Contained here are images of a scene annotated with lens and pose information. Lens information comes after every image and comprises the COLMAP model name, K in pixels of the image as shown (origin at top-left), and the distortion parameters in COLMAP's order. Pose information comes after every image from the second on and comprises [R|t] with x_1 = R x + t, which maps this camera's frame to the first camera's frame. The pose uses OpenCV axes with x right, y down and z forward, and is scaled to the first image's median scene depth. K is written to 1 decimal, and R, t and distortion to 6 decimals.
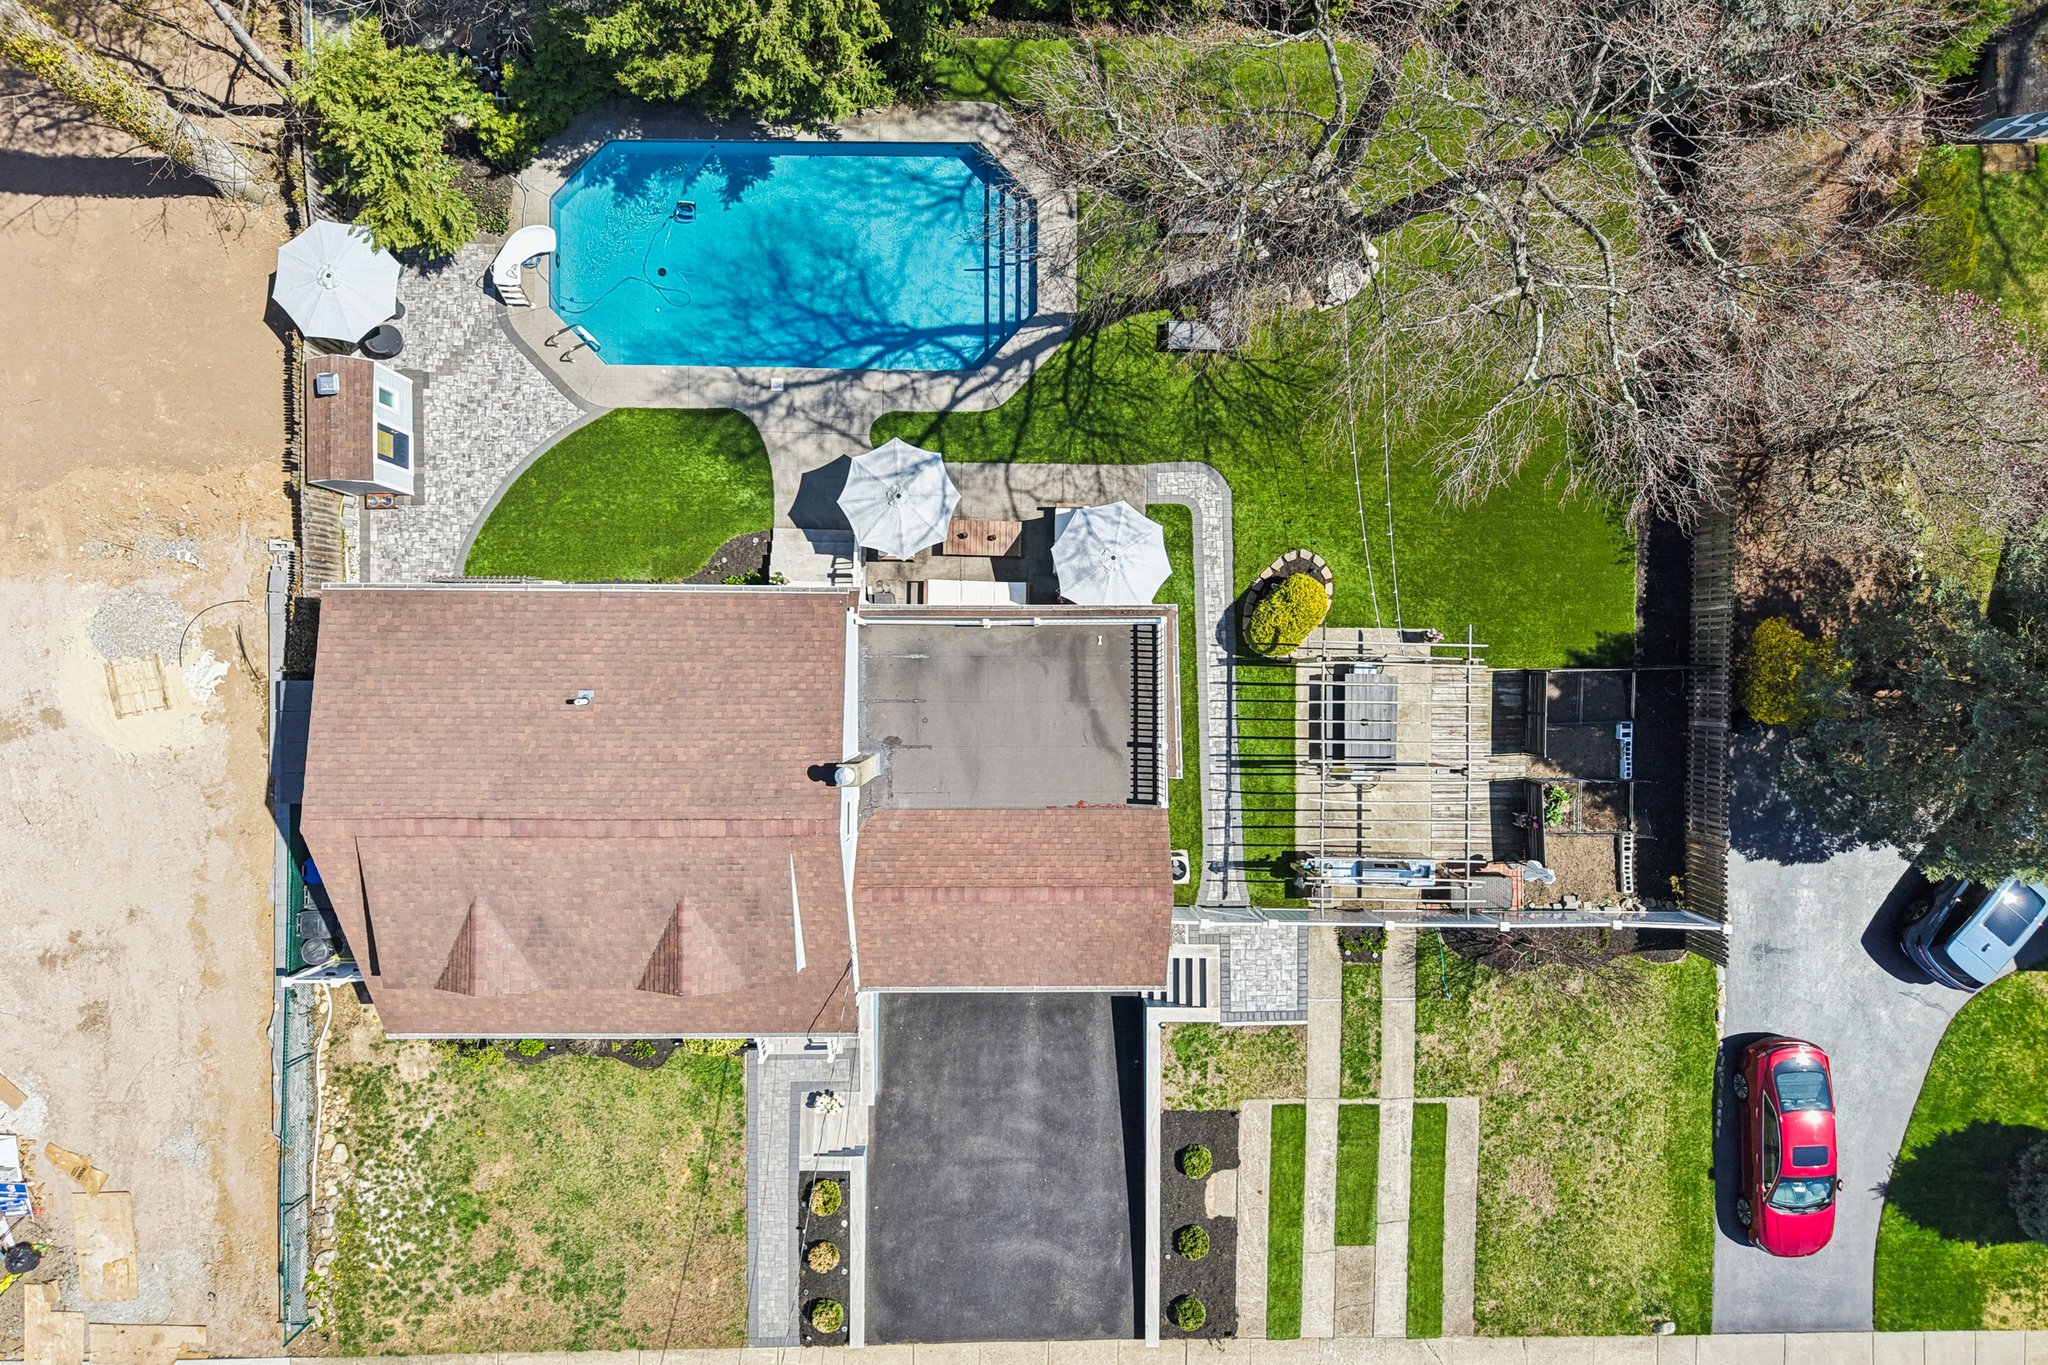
lens RADIAL K [[1398.6, 0, 1024.0], [0, 1398.6, 682.5], [0, 0, 1]] dist [0.007426, -0.008477]
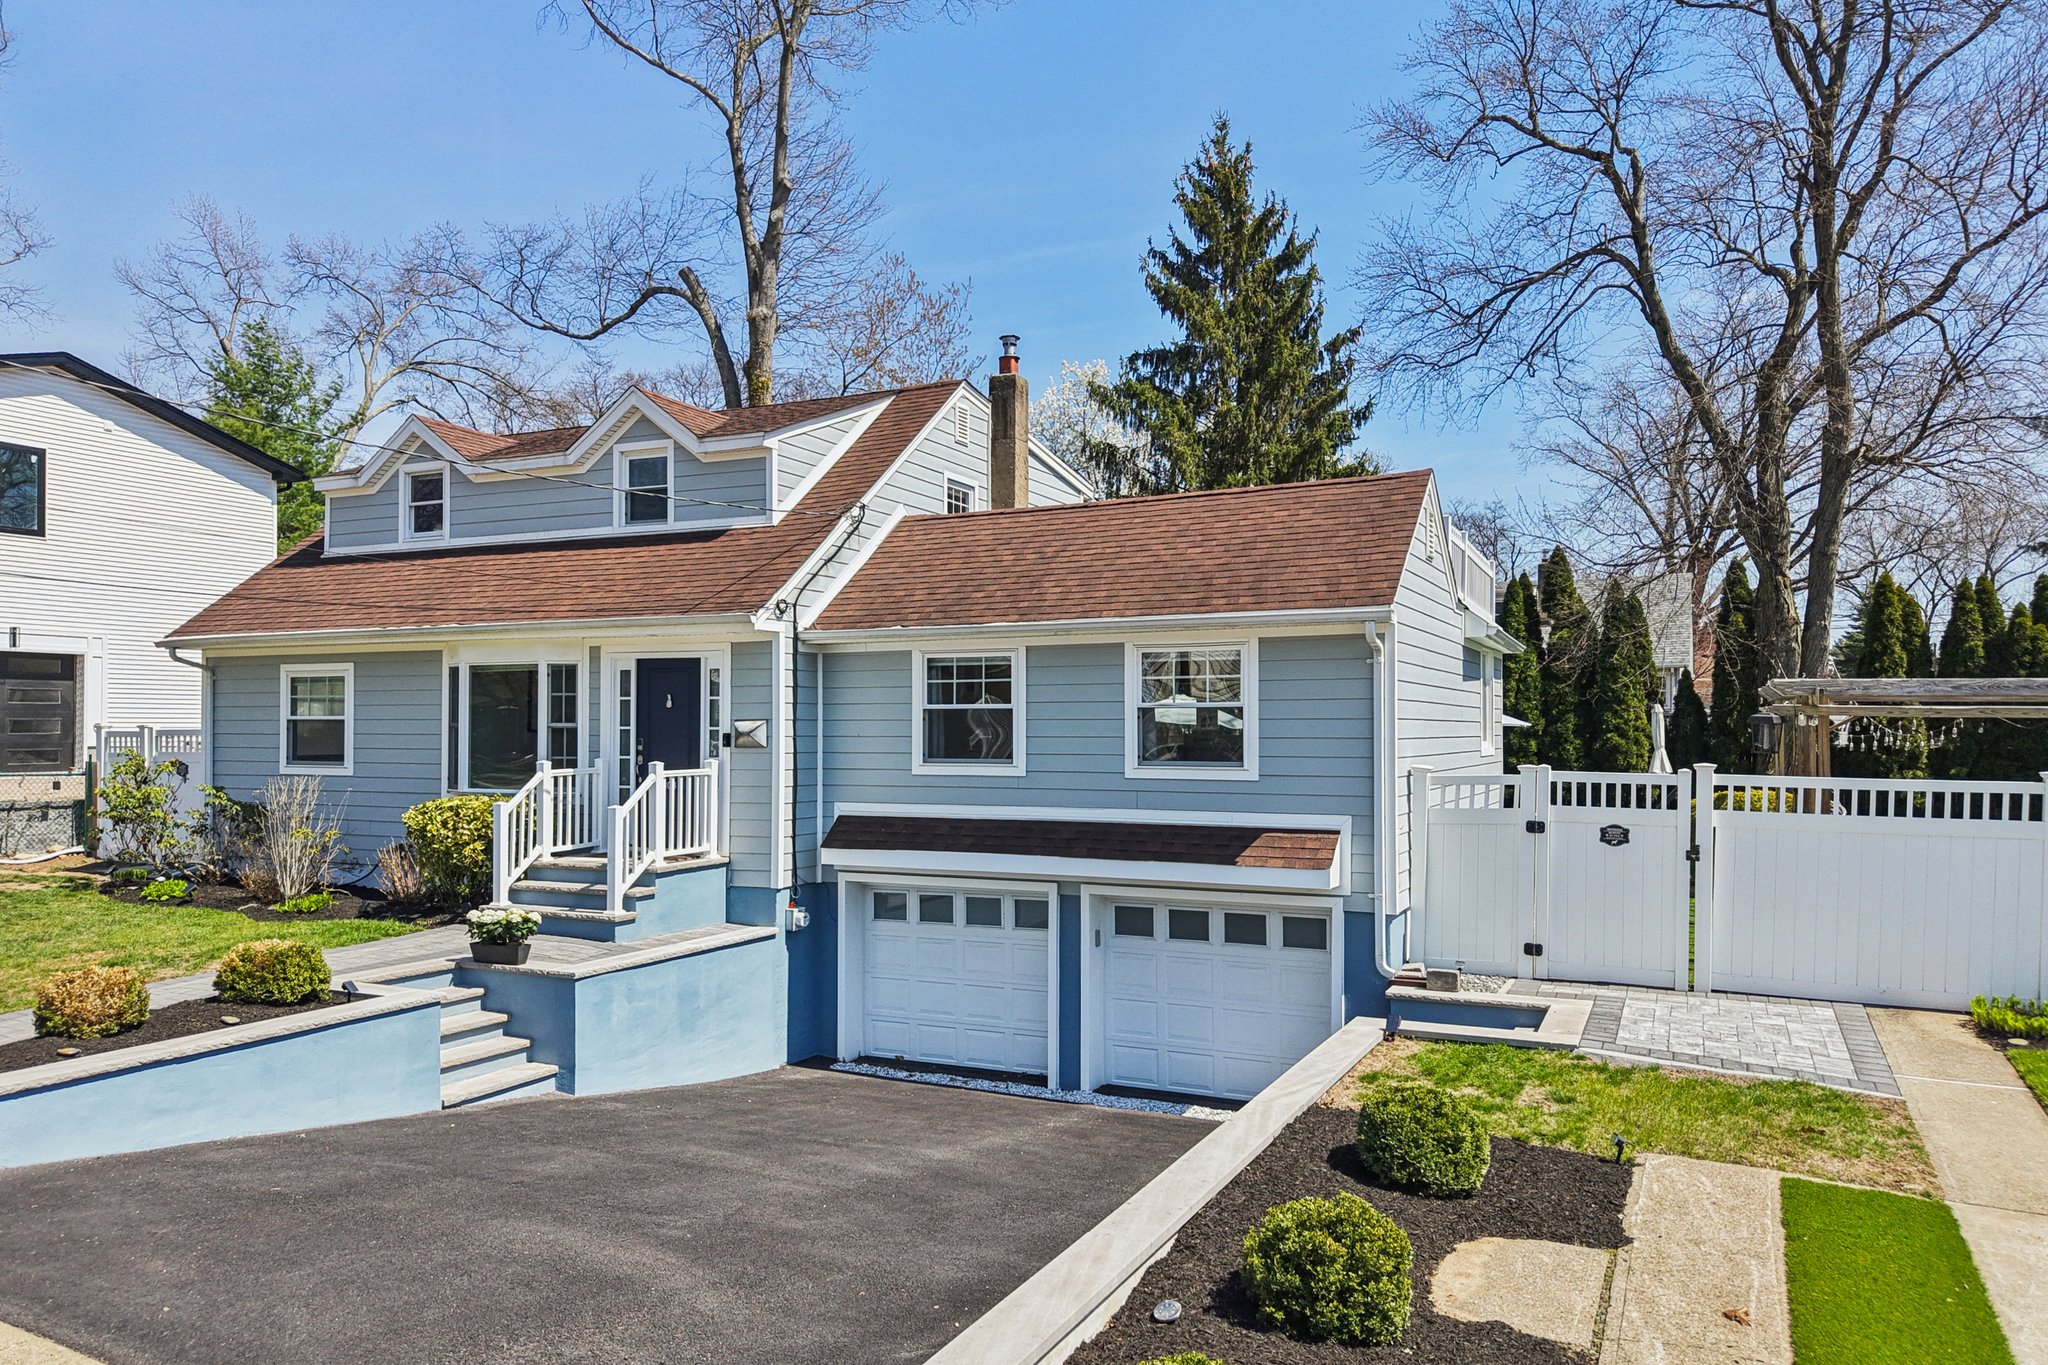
lens RADIAL K [[1393.2, 0, 1028.7], [0, 1393.2, 705.4], [0, 0, 1]] dist [0.069889, -0.147898]
pose [[0.900283, -0.014264, -0.435072, 0.167282], [-0.435269, -0.016442, -0.900151, 0.583678], [0.005687, 0.999763, -0.021011, 0.924627]]
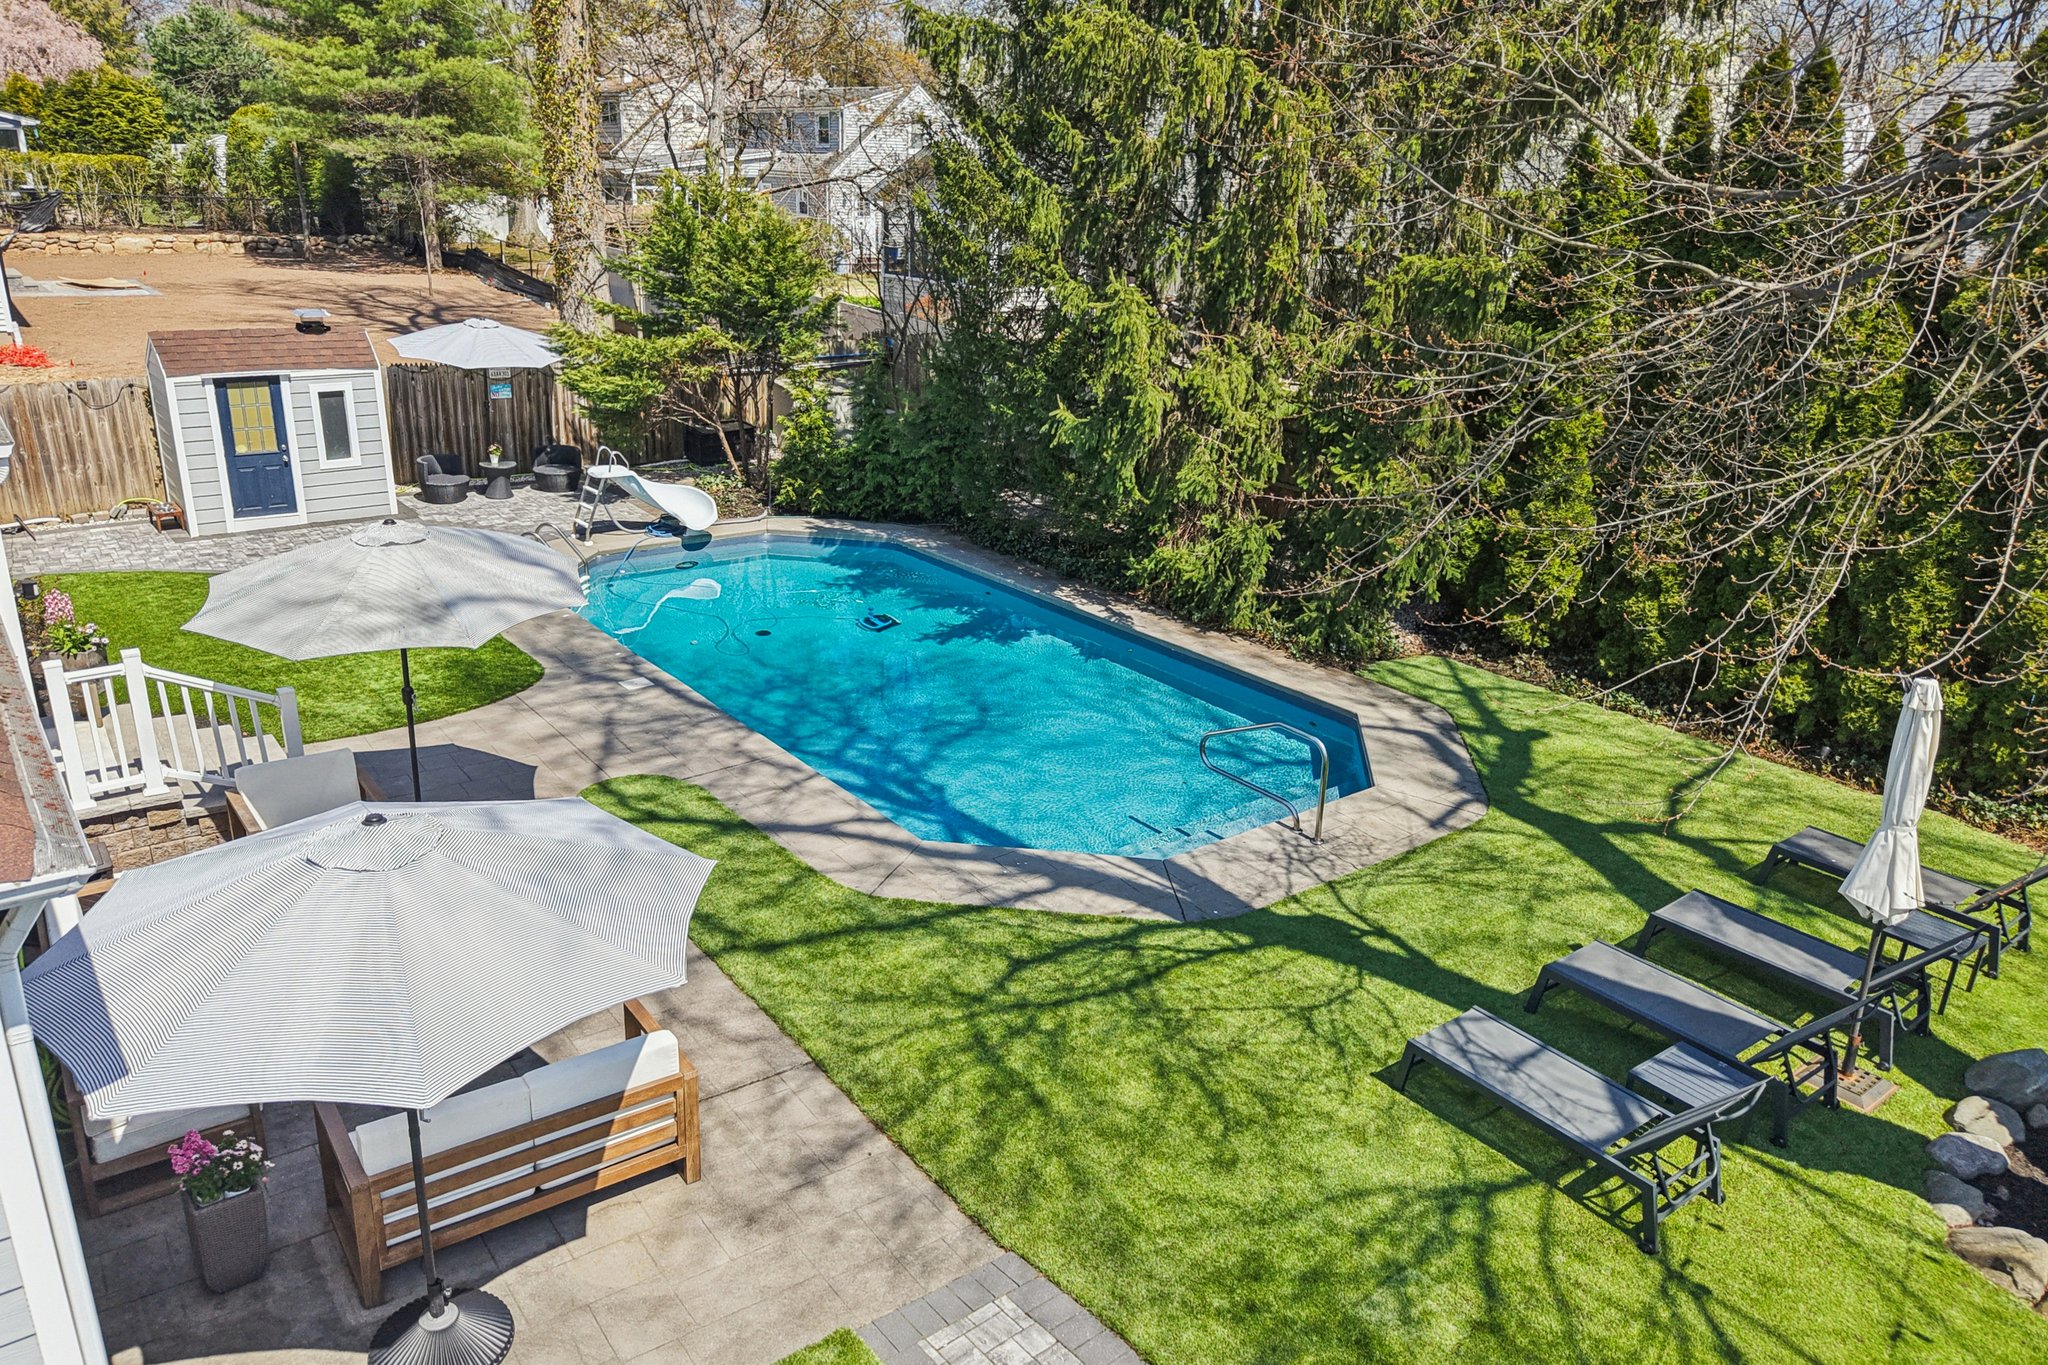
lens RADIAL K [[1398.6, 0, 1024.0], [0, 1398.6, 682.5], [0, 0, 1]] dist [0.007426, -0.008477]
pose [[0.623118, 0.280403, -0.730136, 0.213277], [-0.781320, 0.180746, -0.597386, -0.045159], [-0.035540, 0.942711, 0.331711, 0.836387]]
